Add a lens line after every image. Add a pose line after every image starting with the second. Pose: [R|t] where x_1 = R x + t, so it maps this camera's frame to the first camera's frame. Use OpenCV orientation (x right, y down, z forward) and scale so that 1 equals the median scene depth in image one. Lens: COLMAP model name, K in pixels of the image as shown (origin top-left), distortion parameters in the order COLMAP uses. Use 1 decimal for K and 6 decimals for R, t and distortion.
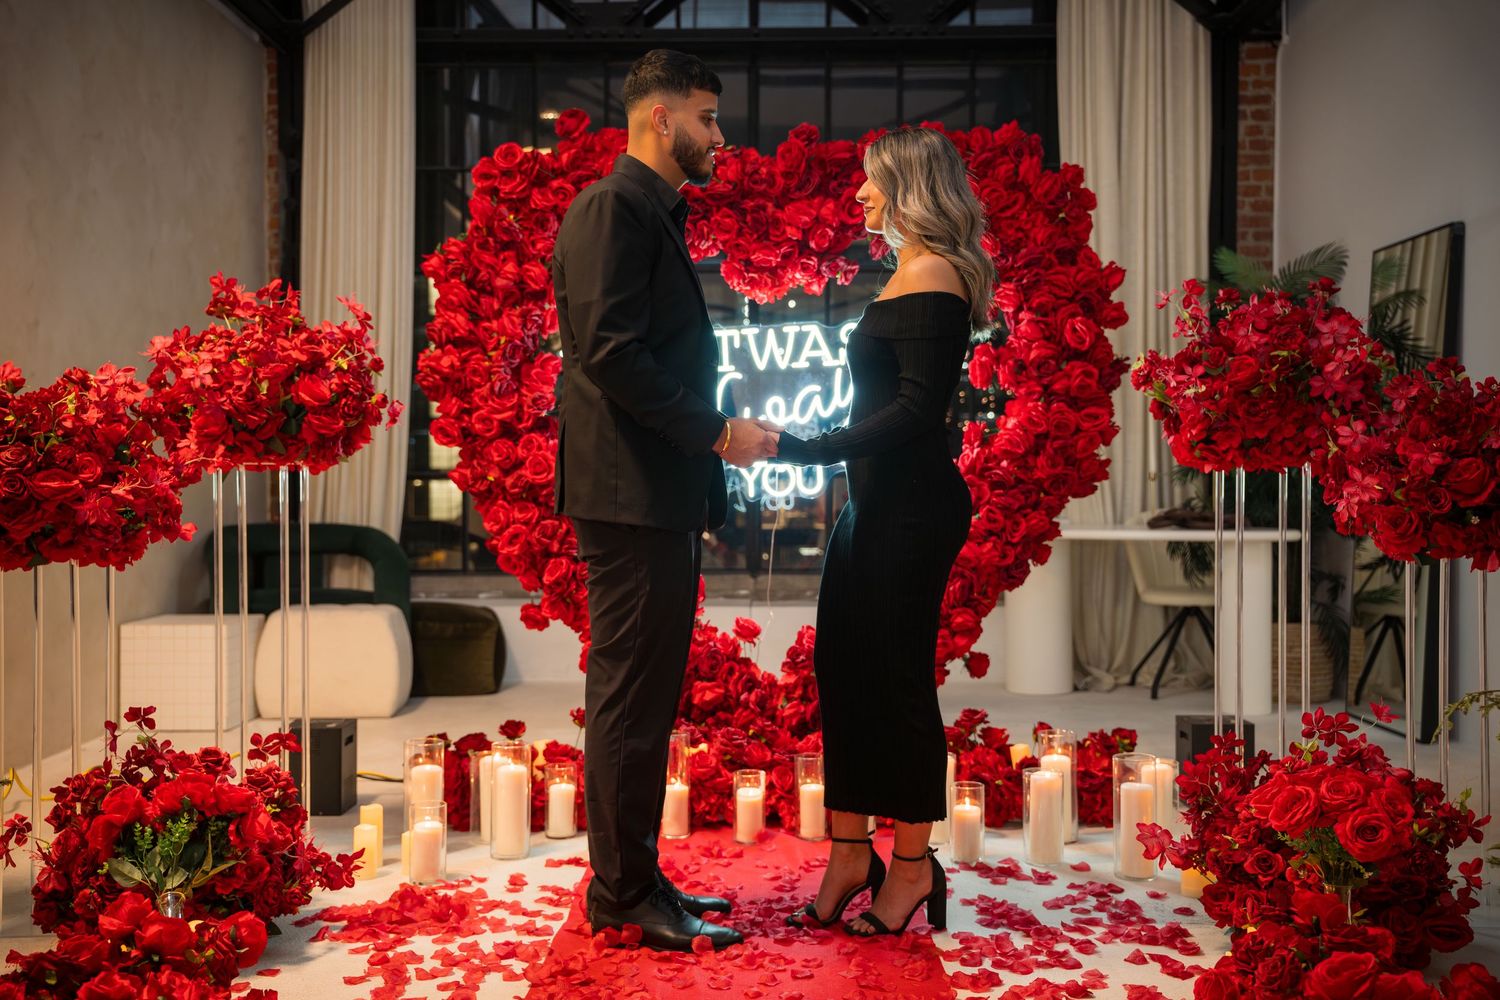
lens RADIAL K [[1565.0, 0, 752.0], [0, 1565.0, 491.8], [0, 0, 1]] dist [0.052853, 0.053373]
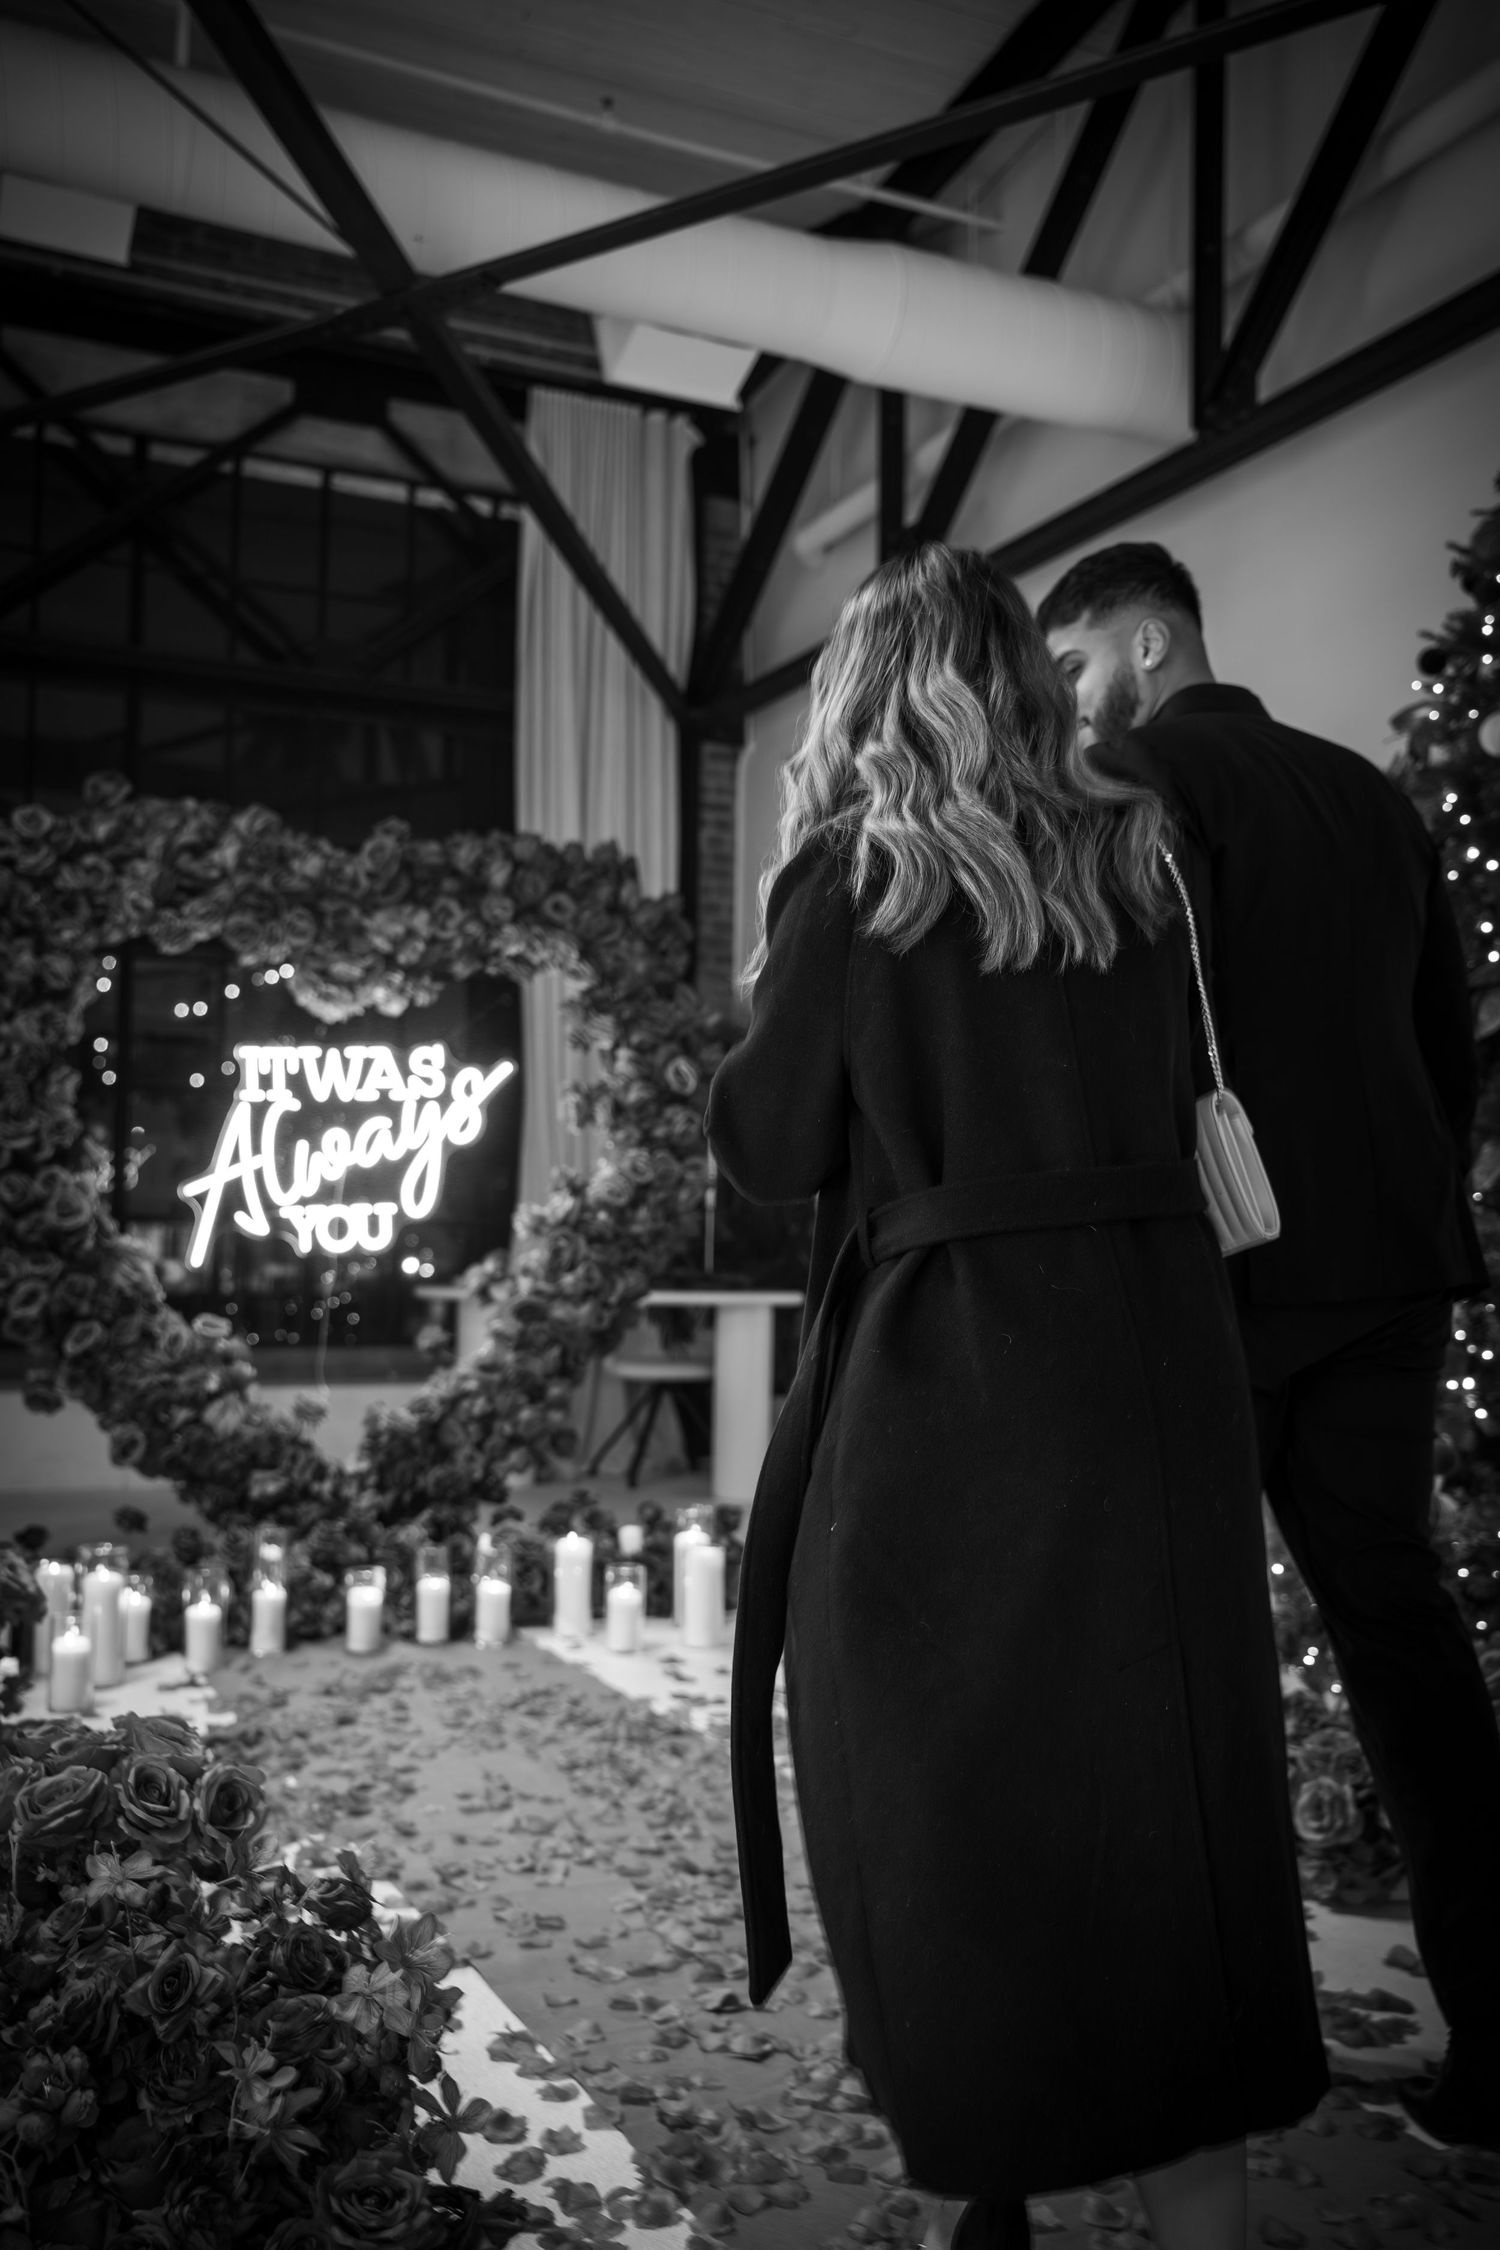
lens RADIAL K [[2167.9, 0, 799.4], [0, 2167.9, 1129.1], [0, 0, 1]] dist [-0.003444, -0.000611]
pose [[0.891666, 0.038106, 0.451088, -0.300916], [-0.014225, 0.998317, -0.056216, 0.000527], [-0.452471, 0.043709, 0.890707, -0.161768]]
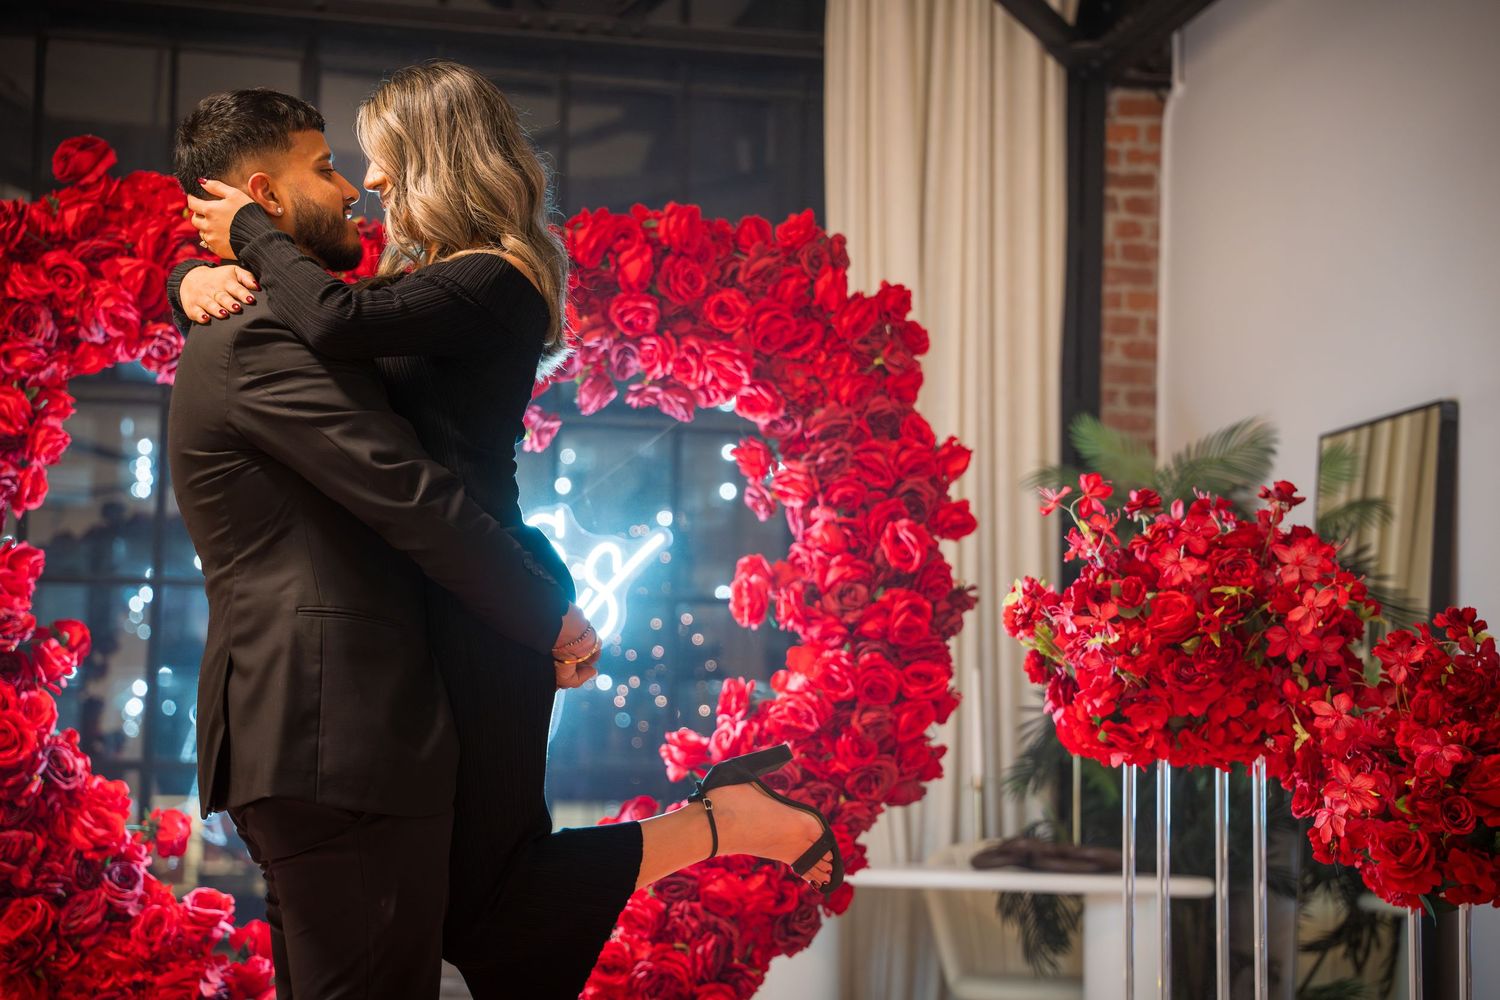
lens RADIAL K [[2960.7, 0, 759.4], [0, 2960.7, 505.5], [0, 0, 1]] dist [0.477394, -0.524718]
pose [[0.977961, 0.043604, 0.204183, -0.095546], [-0.021516, 0.993789, -0.109177, 0.015736], [-0.207676, 0.102378, 0.972826, -0.162095]]
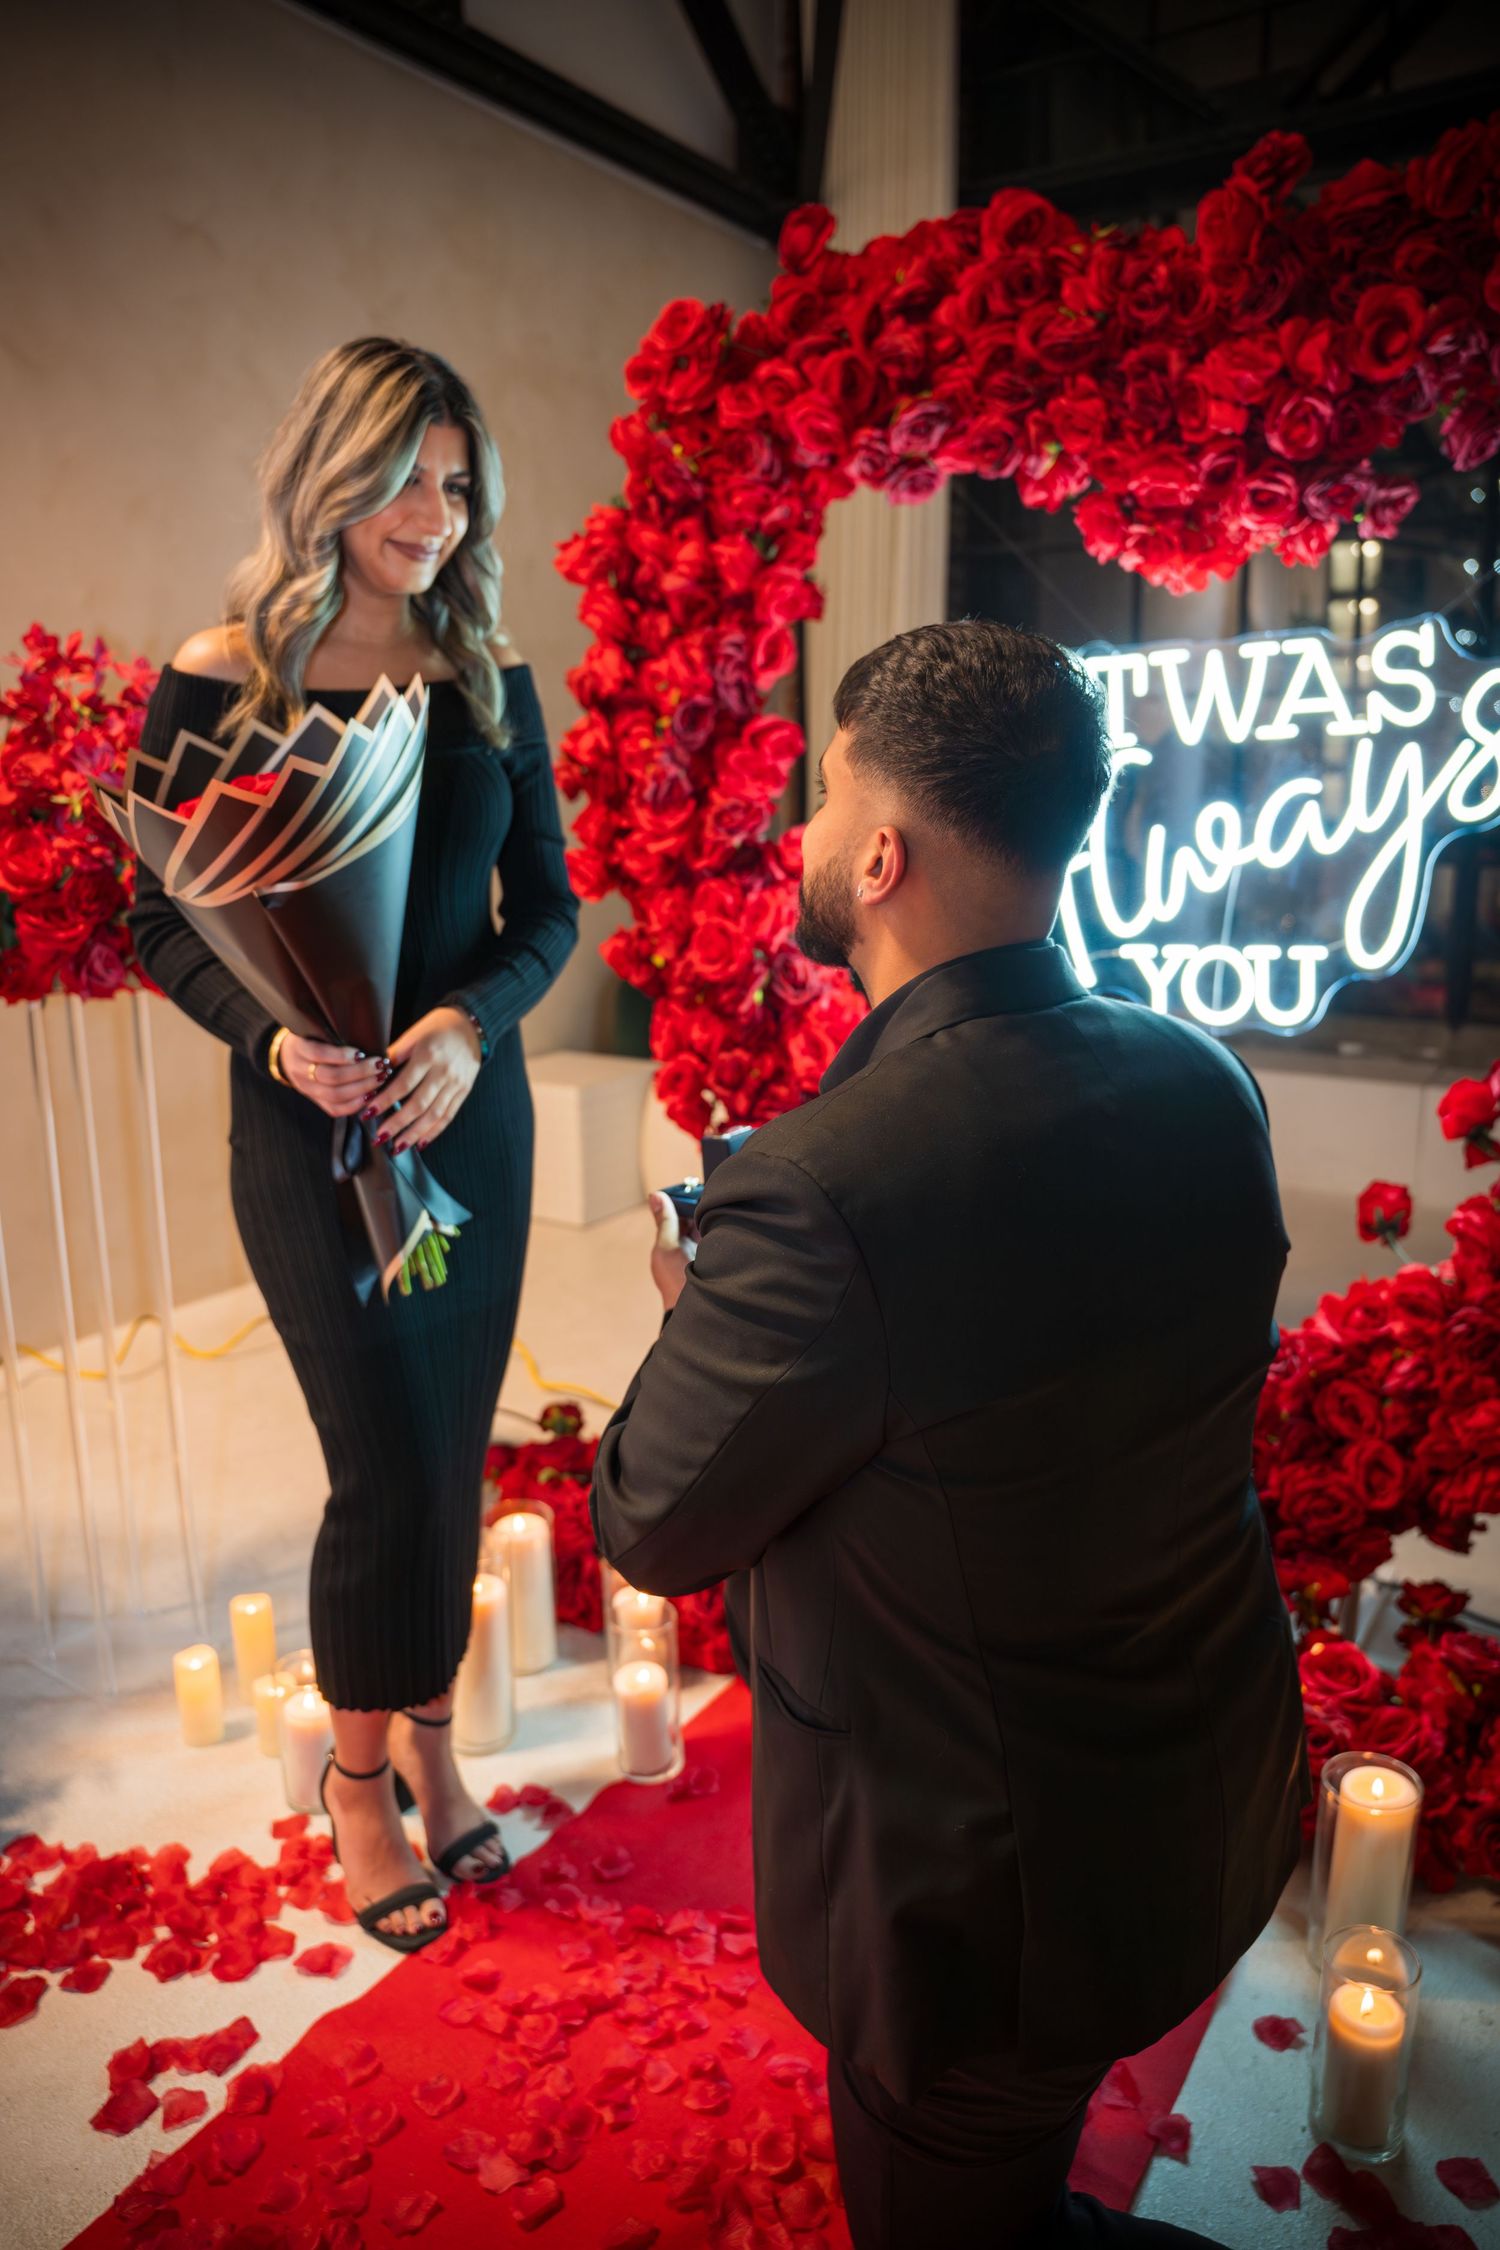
lens RADIAL K [[1598.7, 0, 750.0], [0, 1598.7, 1125.0], [0, 0, 1]] dist [-0.133584, 0.094978]
pose [[0.847350, 0.108156, -0.519905, 0.151378], [0.006277, 0.976931, 0.213462, -0.070377], [0.530998, -0.184140, 0.827123, 0.556695]]
